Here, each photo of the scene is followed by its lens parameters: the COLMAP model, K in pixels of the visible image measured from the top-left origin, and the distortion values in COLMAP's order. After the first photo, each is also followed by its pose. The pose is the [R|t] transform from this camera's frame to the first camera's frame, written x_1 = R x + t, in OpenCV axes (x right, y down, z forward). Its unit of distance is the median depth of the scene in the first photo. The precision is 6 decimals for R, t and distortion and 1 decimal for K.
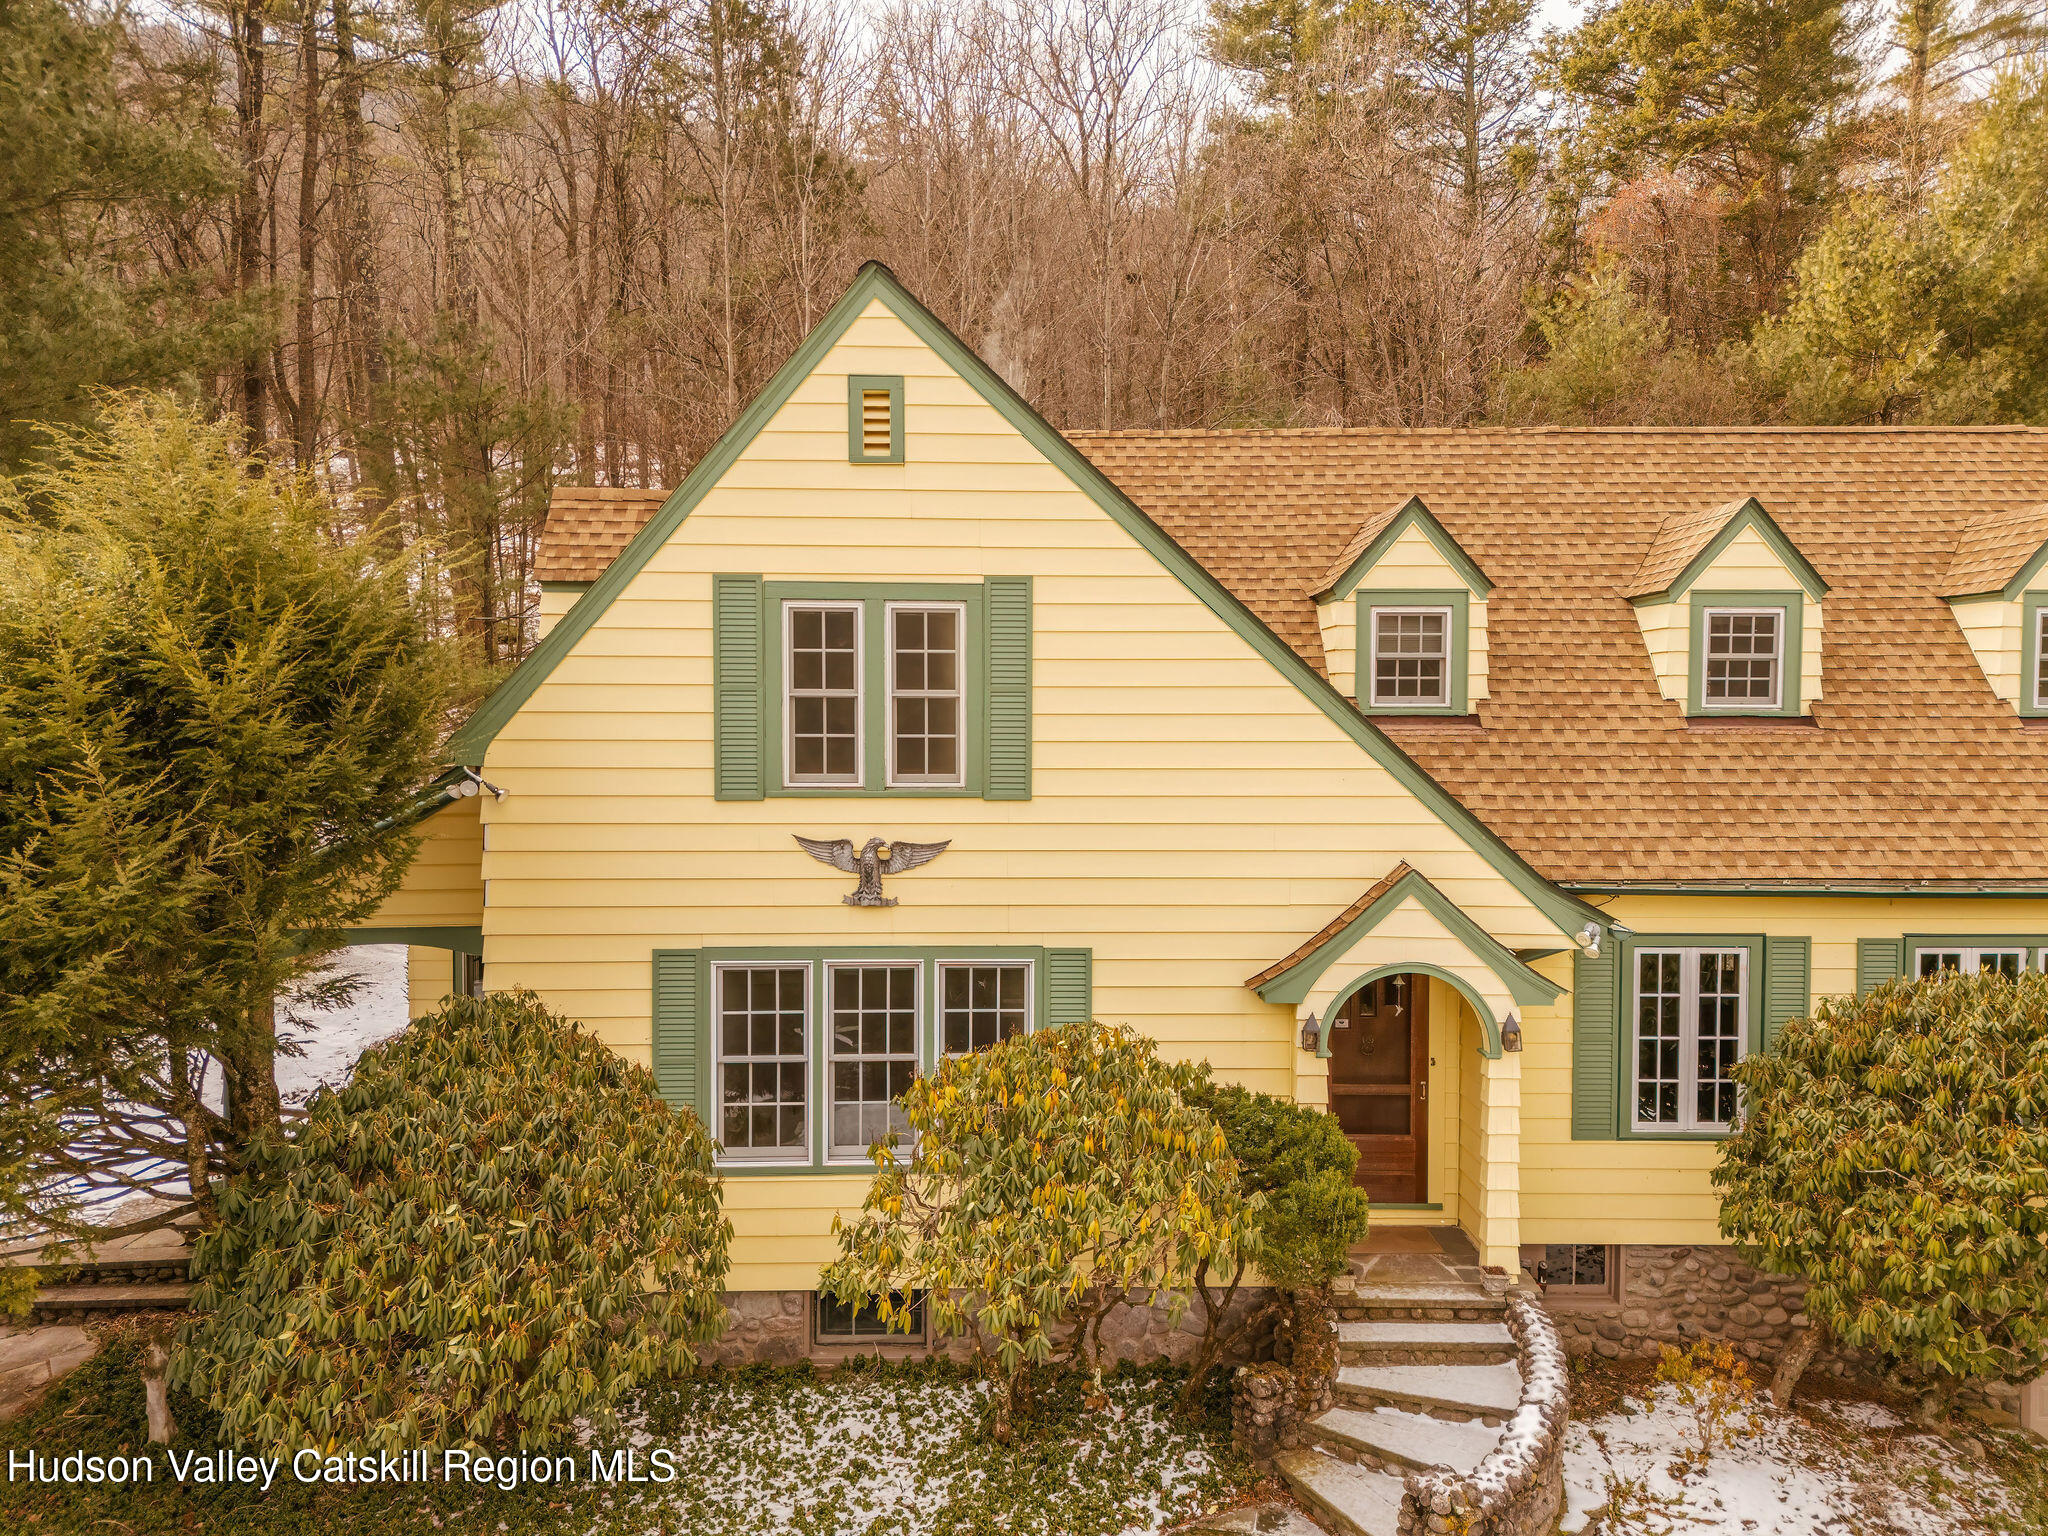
lens RADIAL K [[1413.4, 0, 1055.9], [0, 1413.4, 767.8], [0, 0, 1]] dist [0.105026, -0.119459]
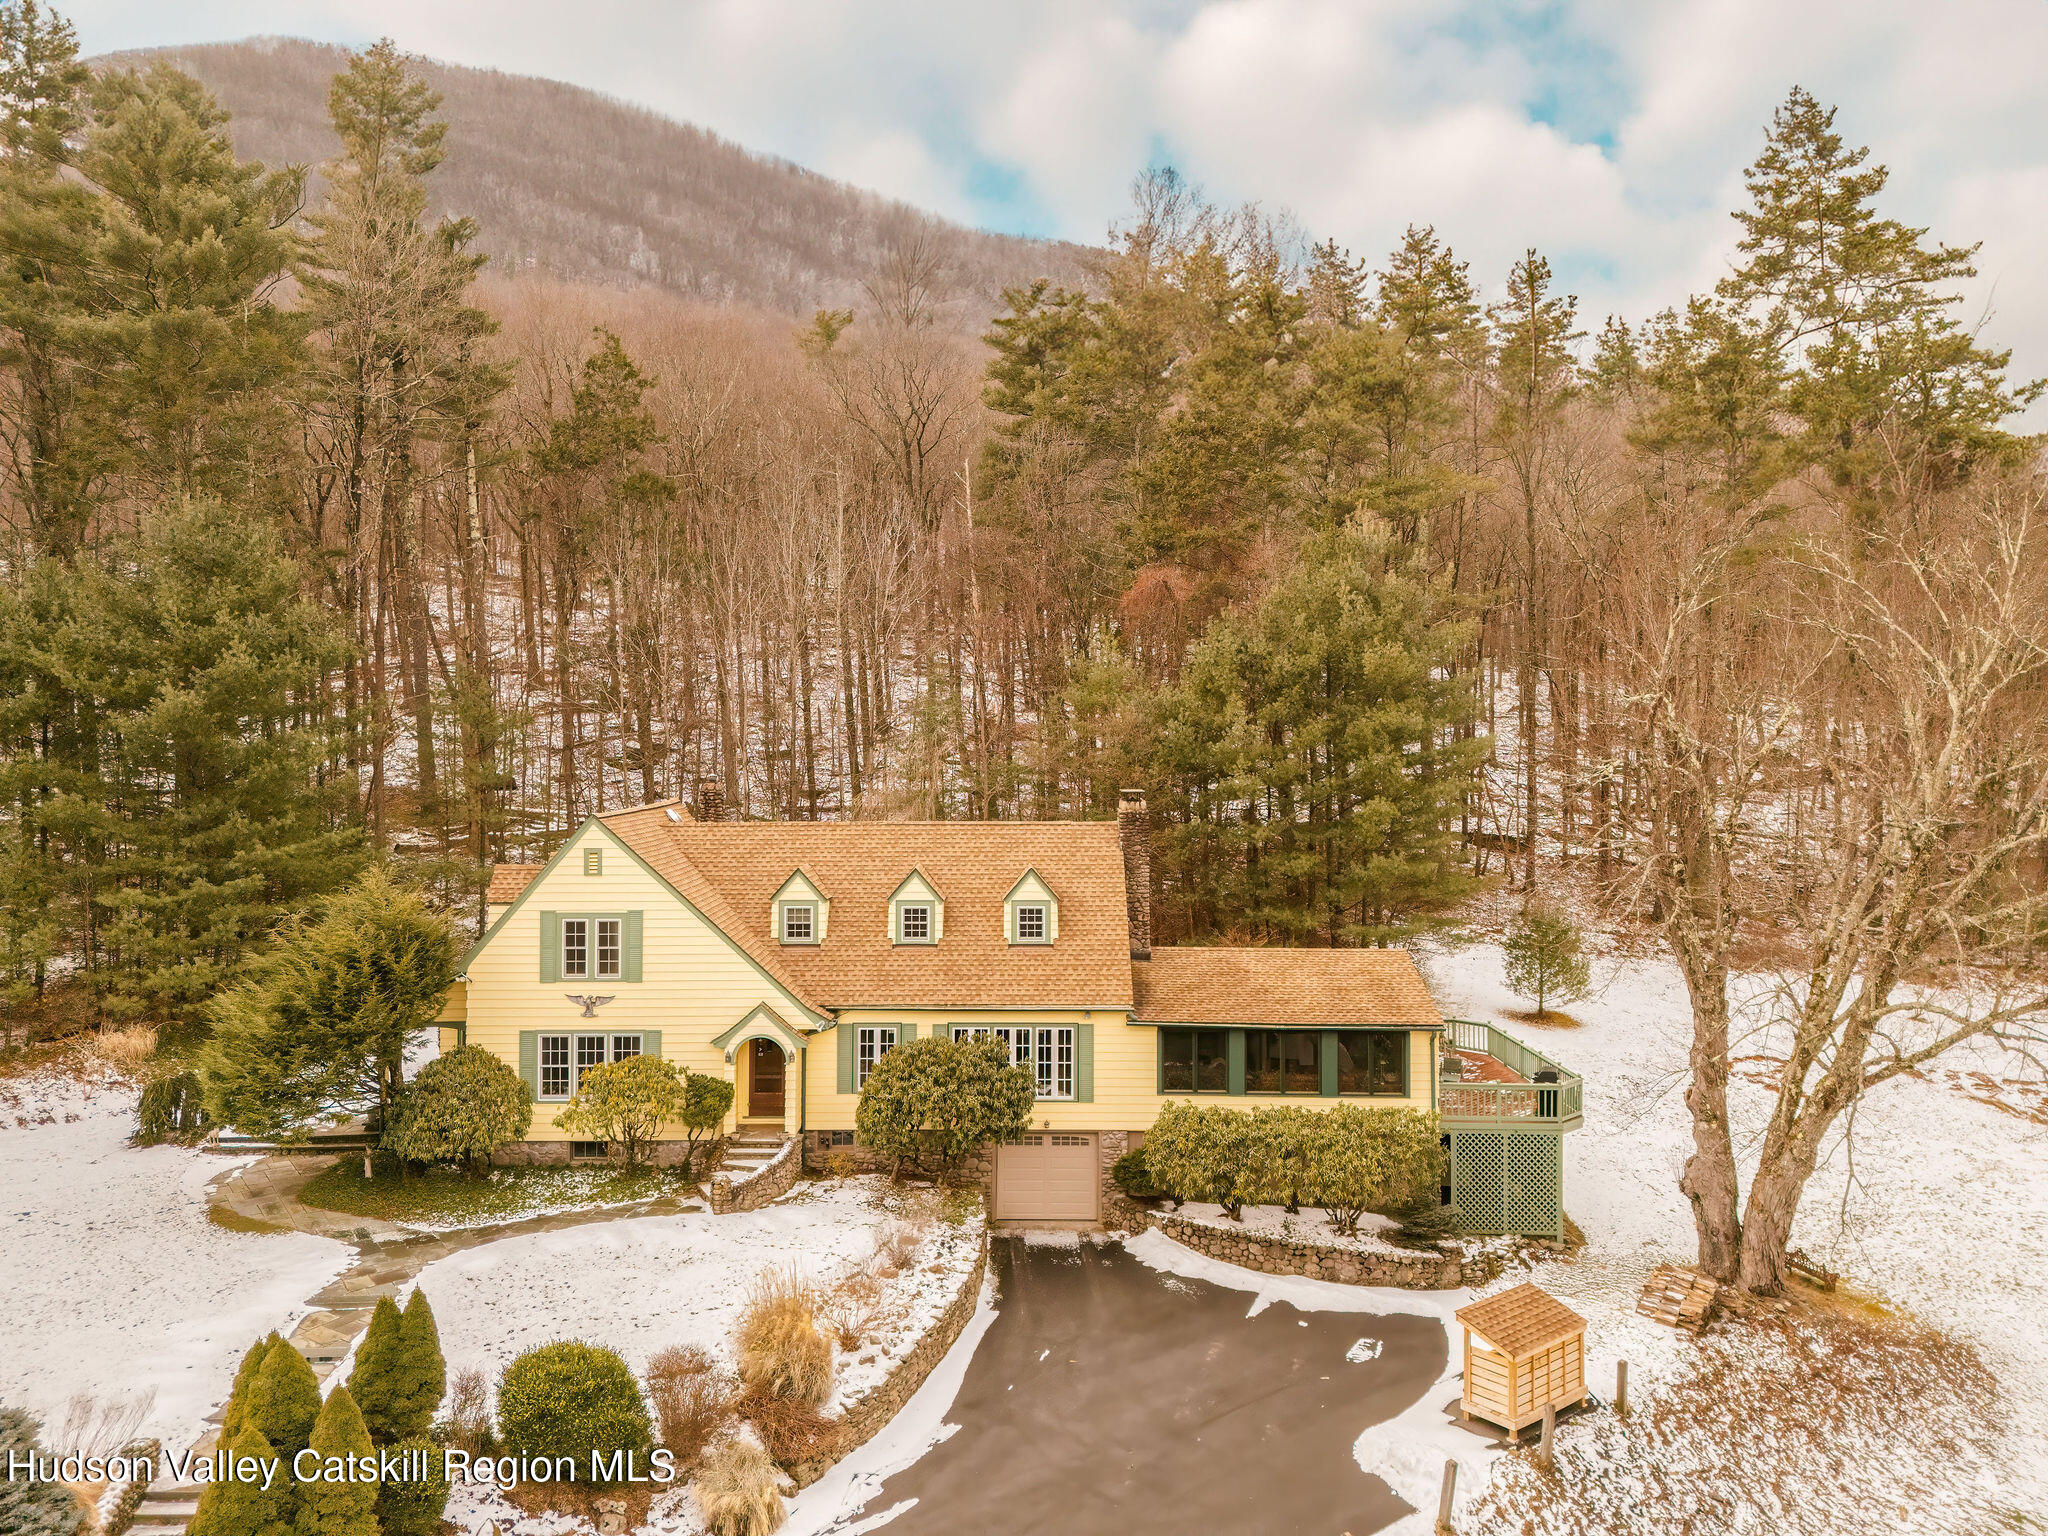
lens RADIAL K [[1429.4, 0, 1024.0], [0, 1429.4, 768.0], [0, 0, 1]] dist [0.109504, -0.131085]
pose [[0.999463, -0.000934, -0.032757, 0.922345], [-0.000060, 0.999540, -0.030333, -0.349973], [0.032770, 0.030319, 0.999003, -2.144406]]
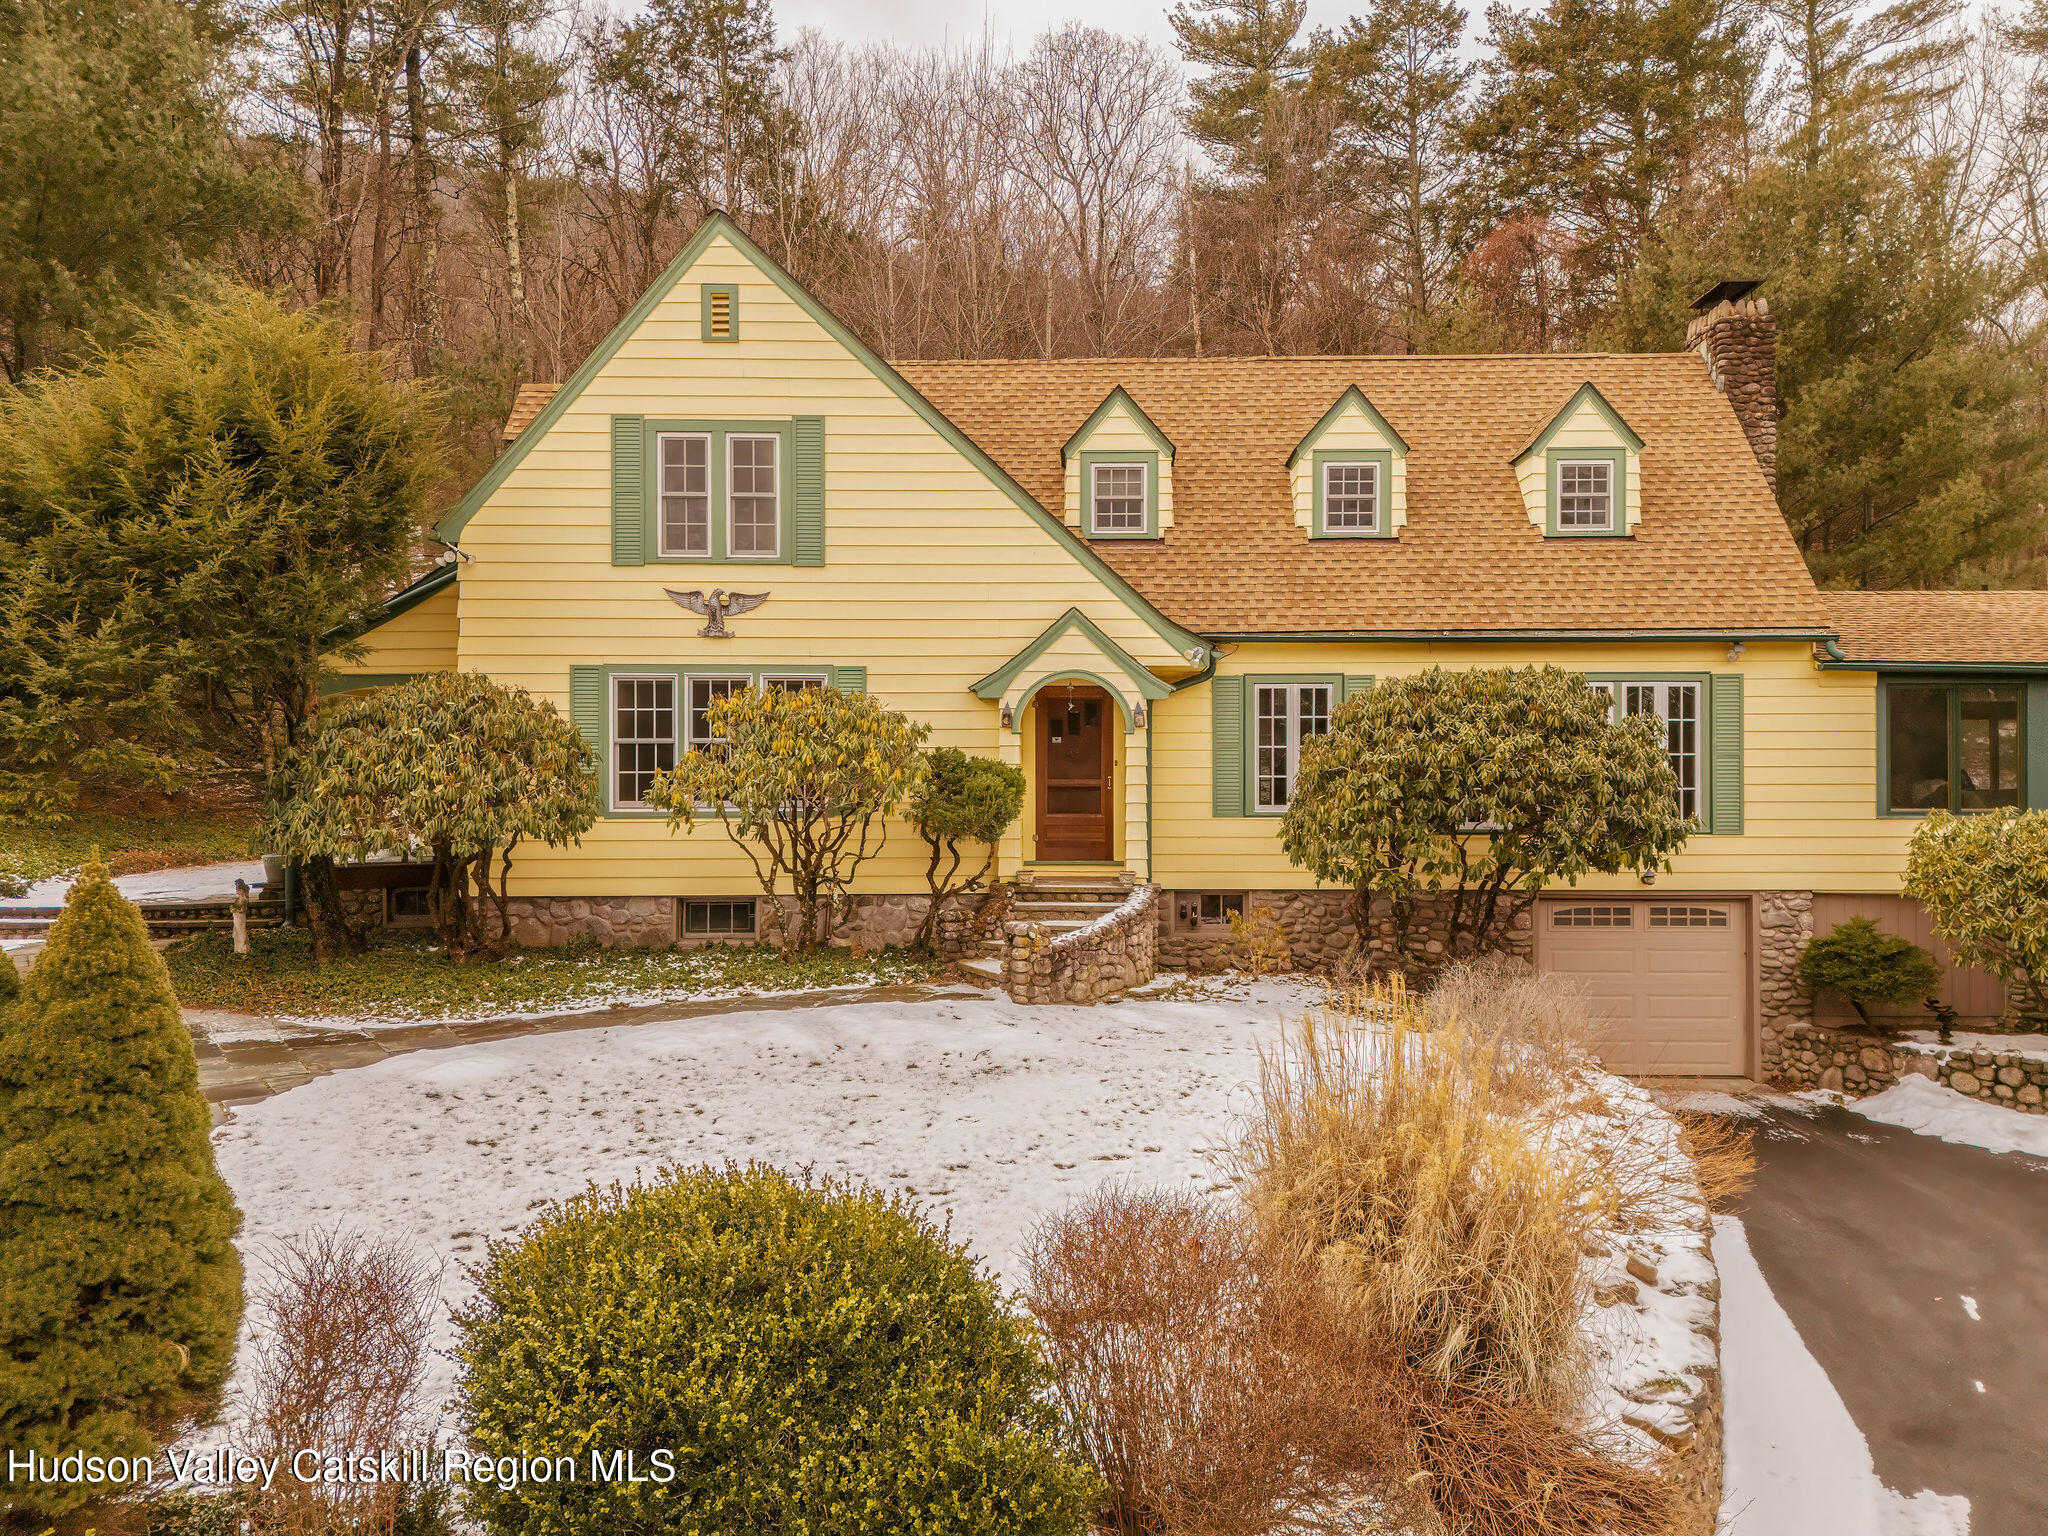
lens RADIAL K [[1444.5, 0, 1096.4], [0, 1444.5, 791.9], [0, 0, 1]] dist [0.116709, -0.136930]
pose [[0.999570, -0.004043, -0.029031, 0.312188], [0.002547, 0.998675, -0.051392, 0.339280], [0.029200, 0.051296, 0.998257, -0.509543]]
